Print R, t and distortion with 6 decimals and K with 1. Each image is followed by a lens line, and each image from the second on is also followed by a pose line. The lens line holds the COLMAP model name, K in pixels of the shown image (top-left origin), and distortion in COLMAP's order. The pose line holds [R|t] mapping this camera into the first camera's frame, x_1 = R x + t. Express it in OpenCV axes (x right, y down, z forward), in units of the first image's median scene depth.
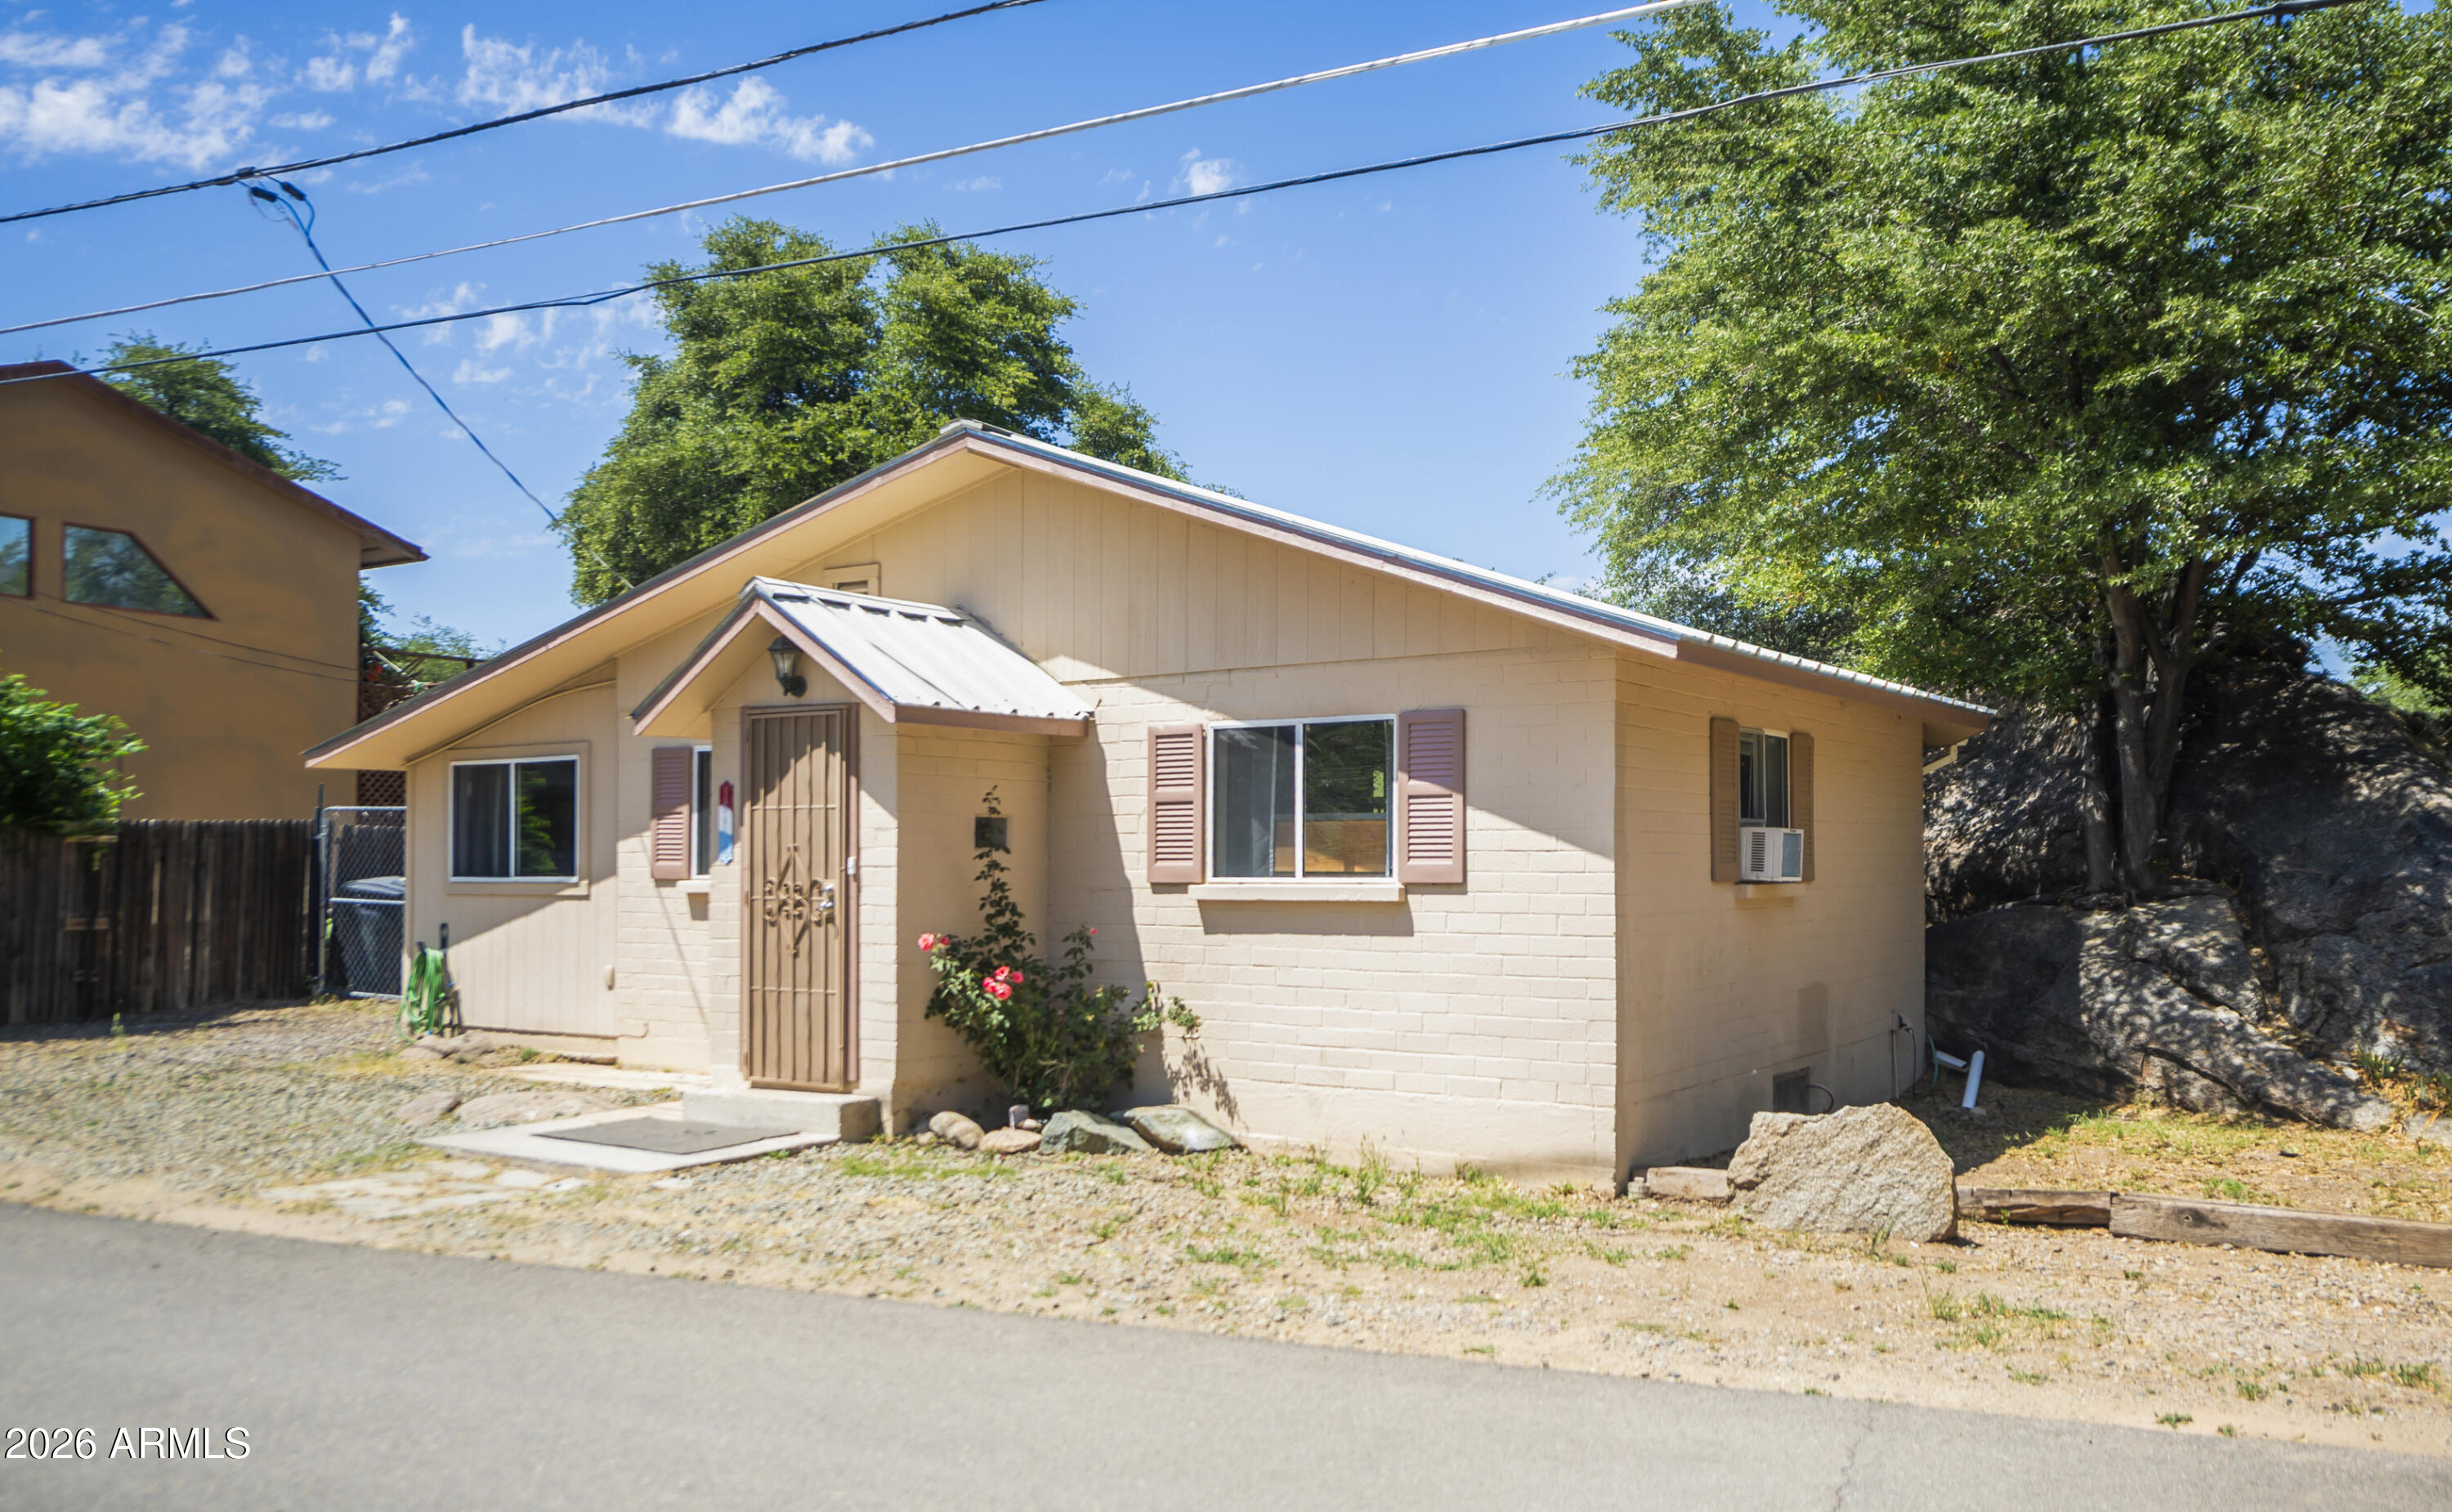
lens RADIAL K [[2043.6, 0, 1228.0], [0, 2043.6, 778.1], [0, 0, 1]] dist [-0.031851, -0.015627]
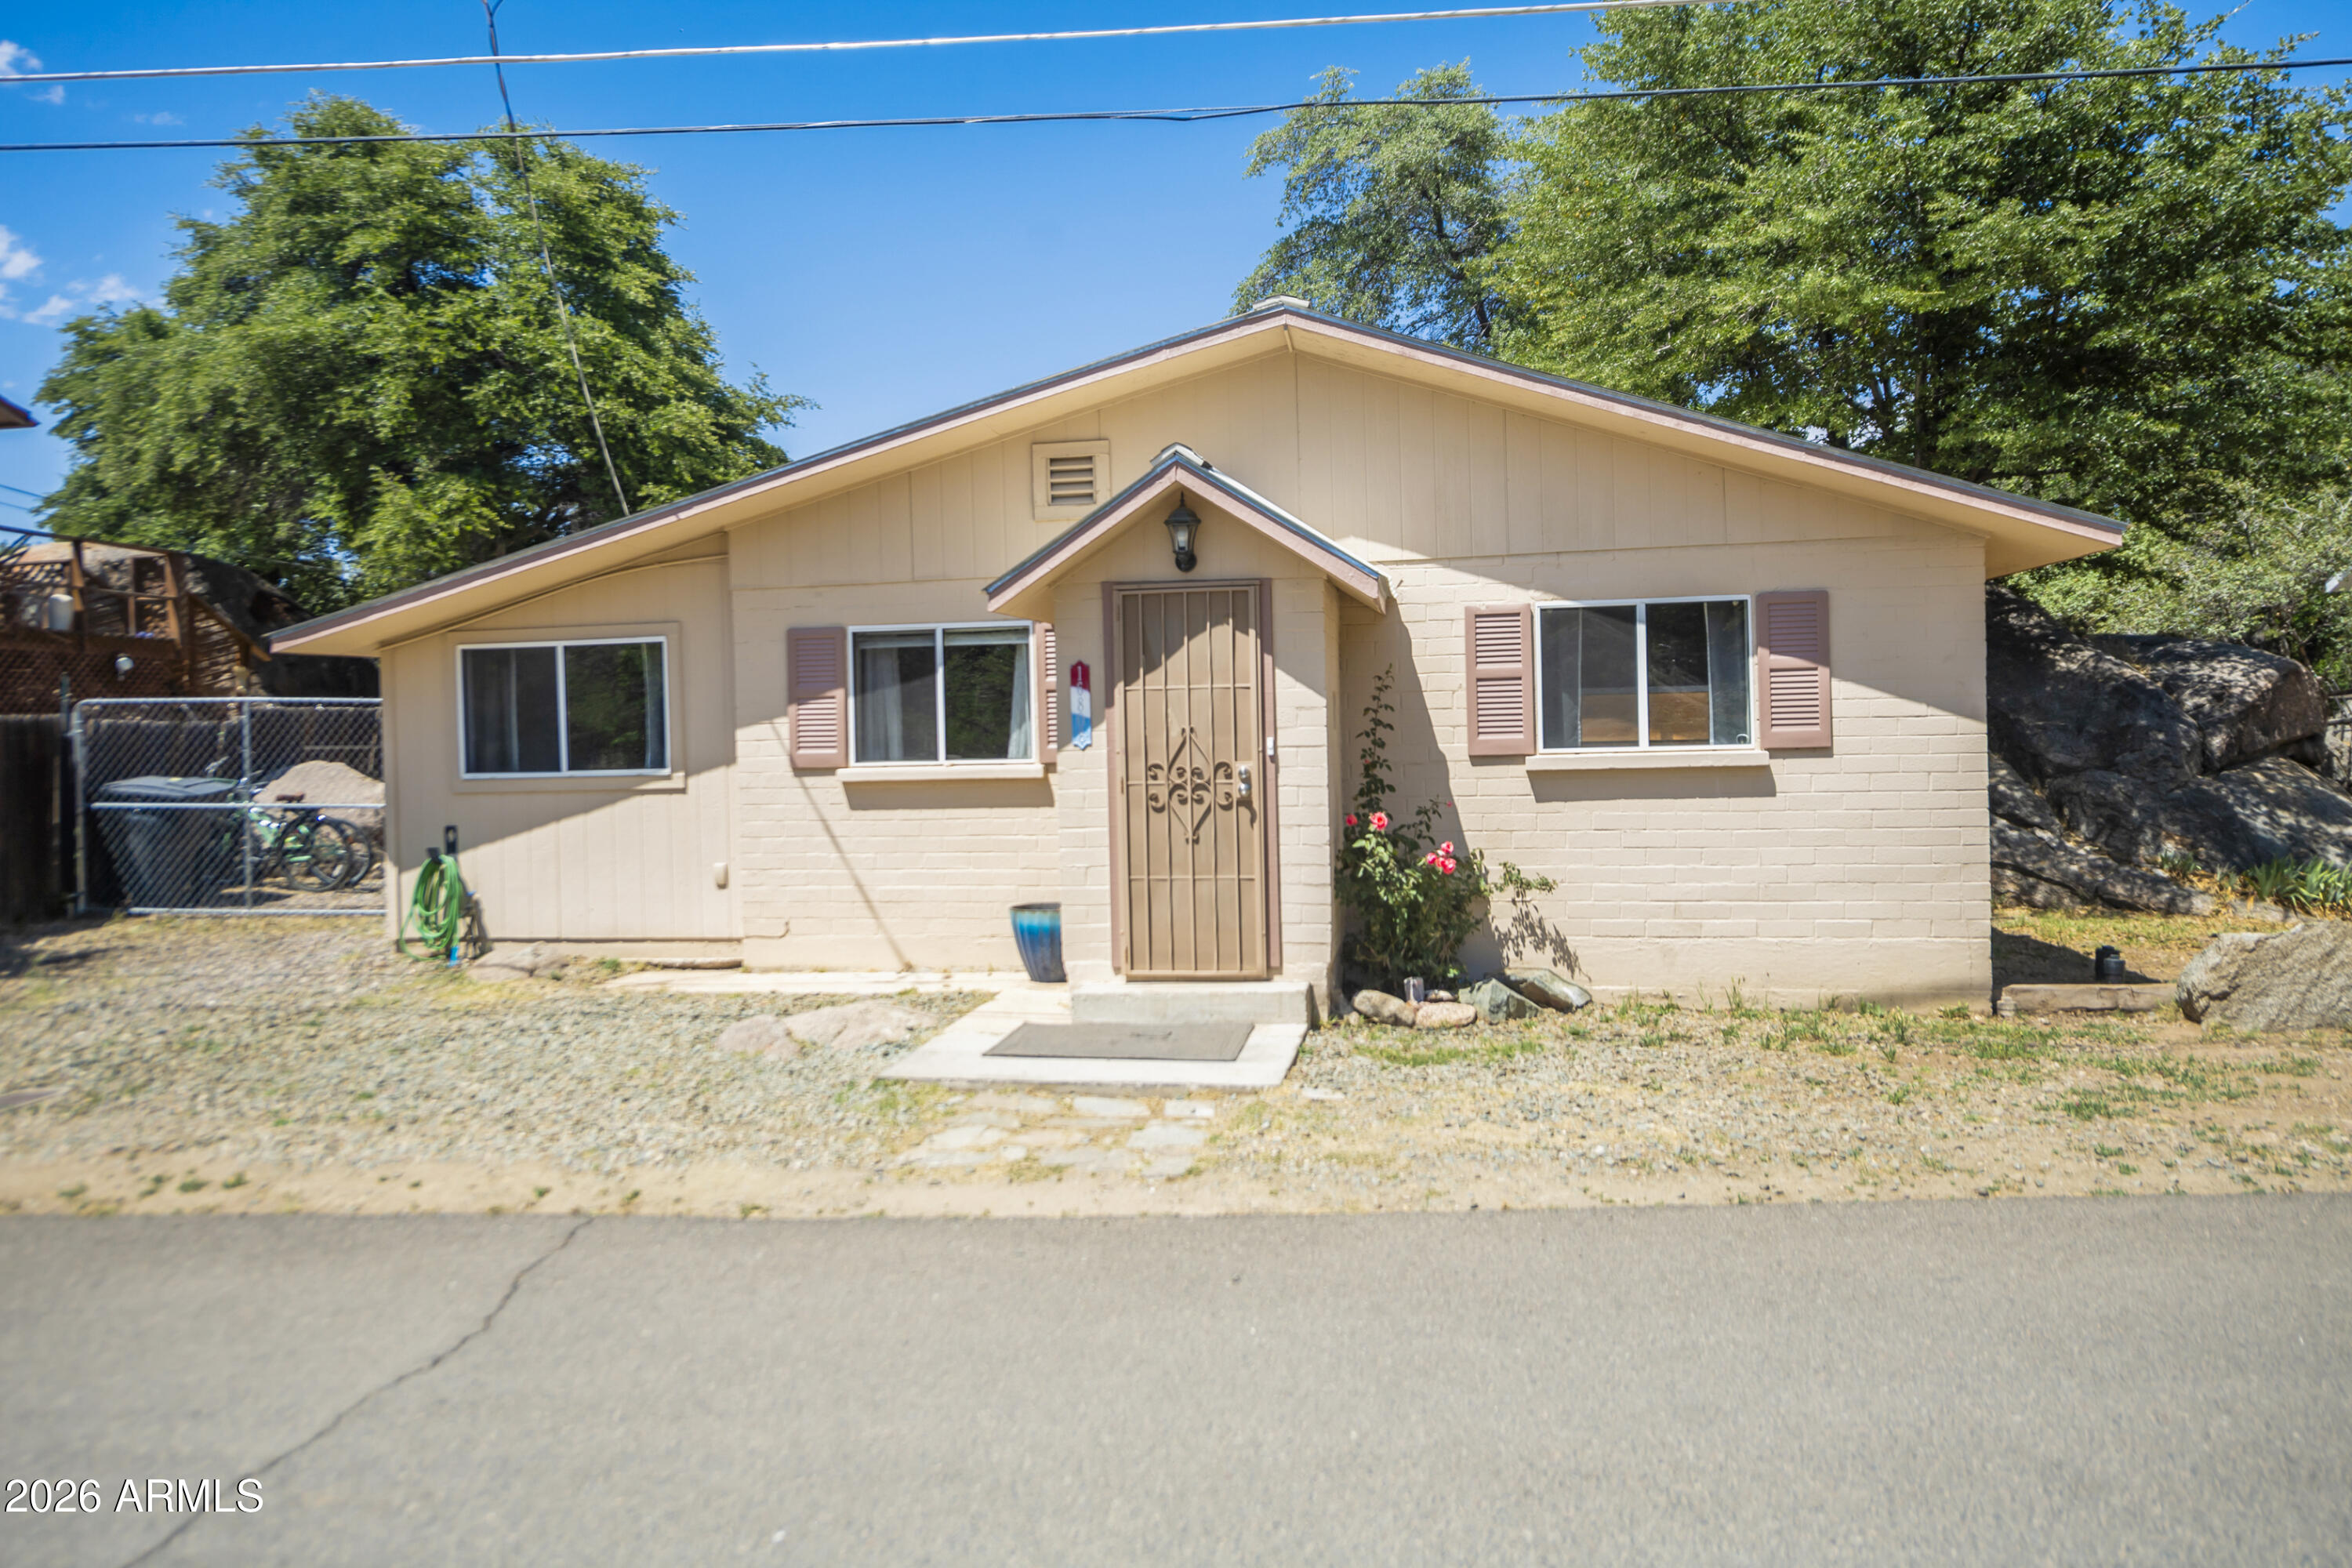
lens RADIAL K [[1648.8, 0, 1191.3], [0, 1648.8, 731.3], [0, 0, 1]] dist [-0.006600, 0.002034]
pose [[0.916758, -0.022788, 0.398793, -0.510102], [0.006881, 0.999124, 0.041275, 0.003051], [-0.399384, -0.035095, 0.916112, 0.285068]]
